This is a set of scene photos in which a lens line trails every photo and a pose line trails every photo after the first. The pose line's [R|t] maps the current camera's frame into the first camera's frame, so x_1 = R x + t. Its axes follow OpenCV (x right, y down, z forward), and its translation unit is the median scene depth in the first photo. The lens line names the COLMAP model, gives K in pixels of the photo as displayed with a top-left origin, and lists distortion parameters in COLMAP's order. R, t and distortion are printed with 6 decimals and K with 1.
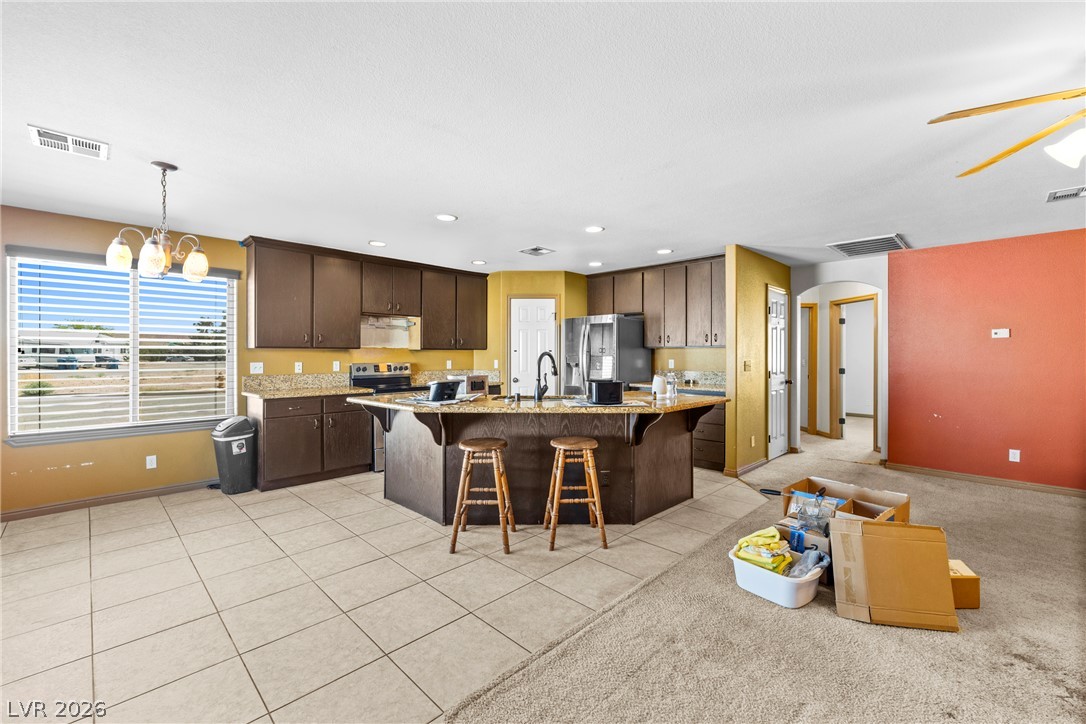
lens RADIAL K [[452.3, 0, 540.0], [0, 452.3, 355.1], [0, 0, 1]] dist [-0.000688, 0.000343]
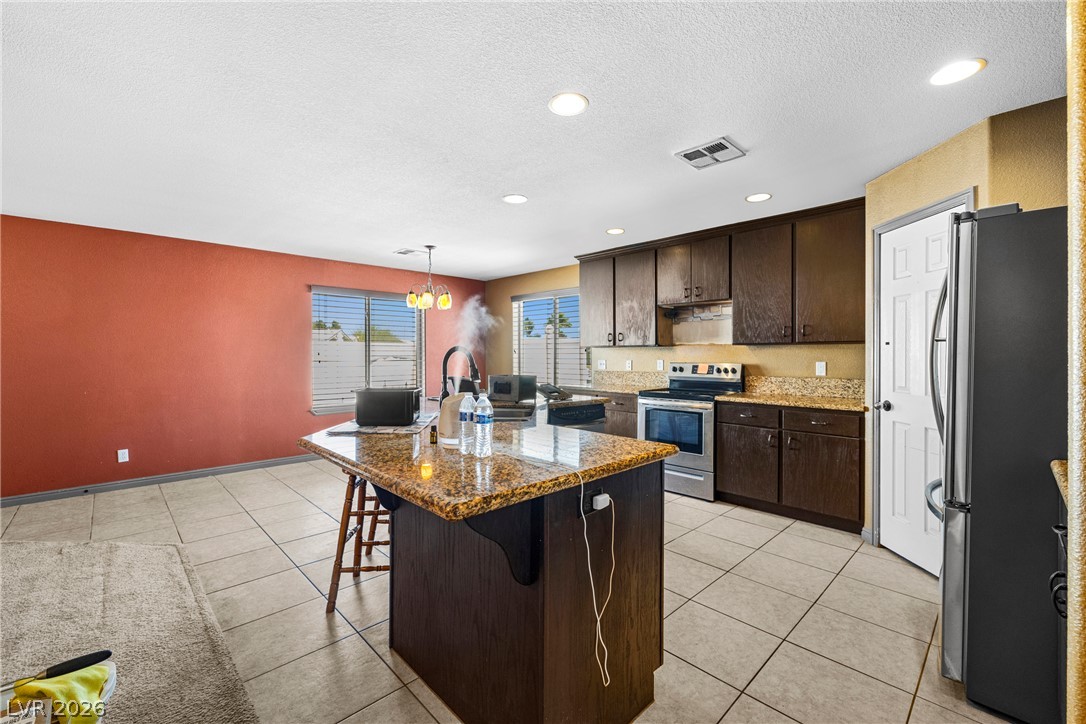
lens RADIAL K [[452.3, 0, 540.0], [0, 452.3, 355.1], [0, 0, 1]] dist [-0.000688, 0.000343]
pose [[-0.019805, -0.001321, -0.999803, 0.562859], [-0.002903, 0.999995, -0.001264, 0.006141], [0.999800, 0.002878, -0.019808, 0.872059]]
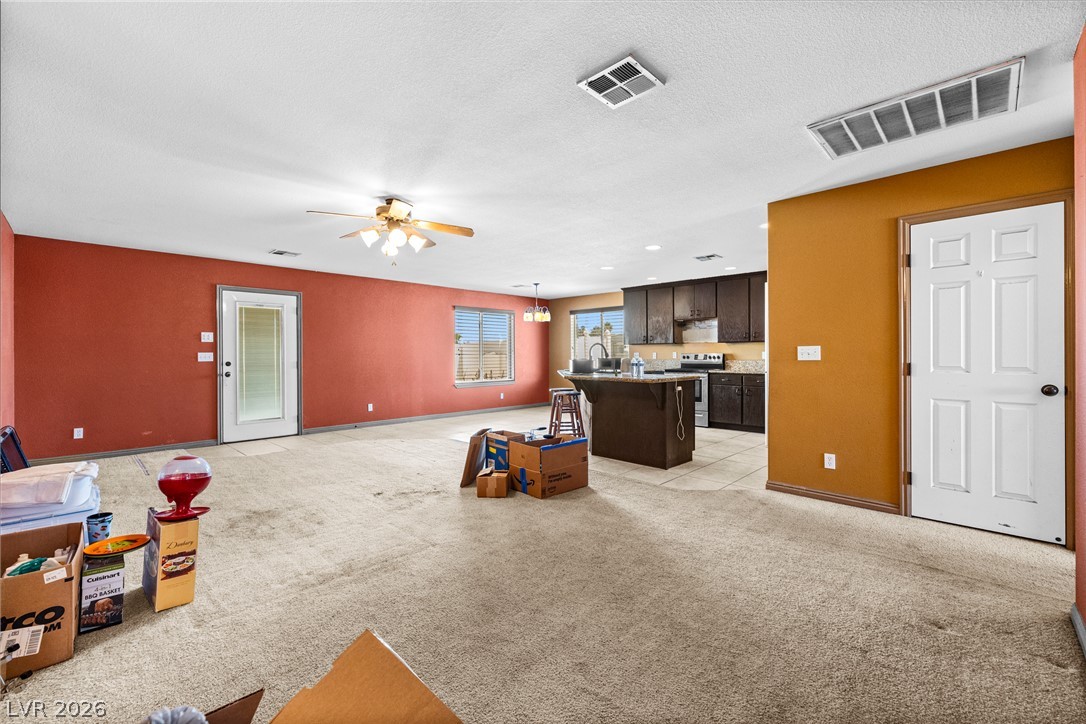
lens RADIAL K [[452.3, 0, 540.0], [0, 452.3, 355.1], [0, 0, 1]] dist [-0.000688, 0.000343]
pose [[0.007534, -0.001304, -0.999971, 1.259906], [0.000347, 0.999999, -0.001302, 0.029476], [0.999972, -0.000337, 0.007534, 0.592502]]
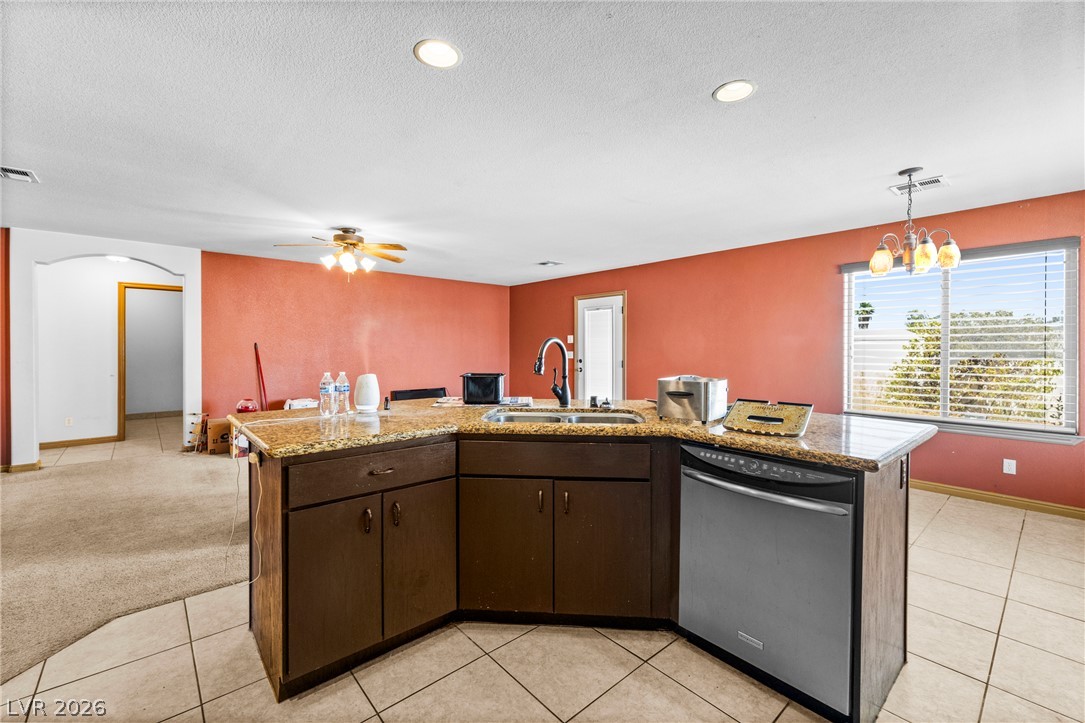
lens RADIAL K [[451.9, 0, 539.5], [0, 451.9, 354.6], [0, 0, 1]] dist [-0.000688, 0.000343]
pose [[-0.997730, -0.006124, 0.067064, -0.008568], [-0.004996, 0.999843, 0.016975, 0.004990], [-0.067157, 0.016602, -0.997604, 1.275183]]
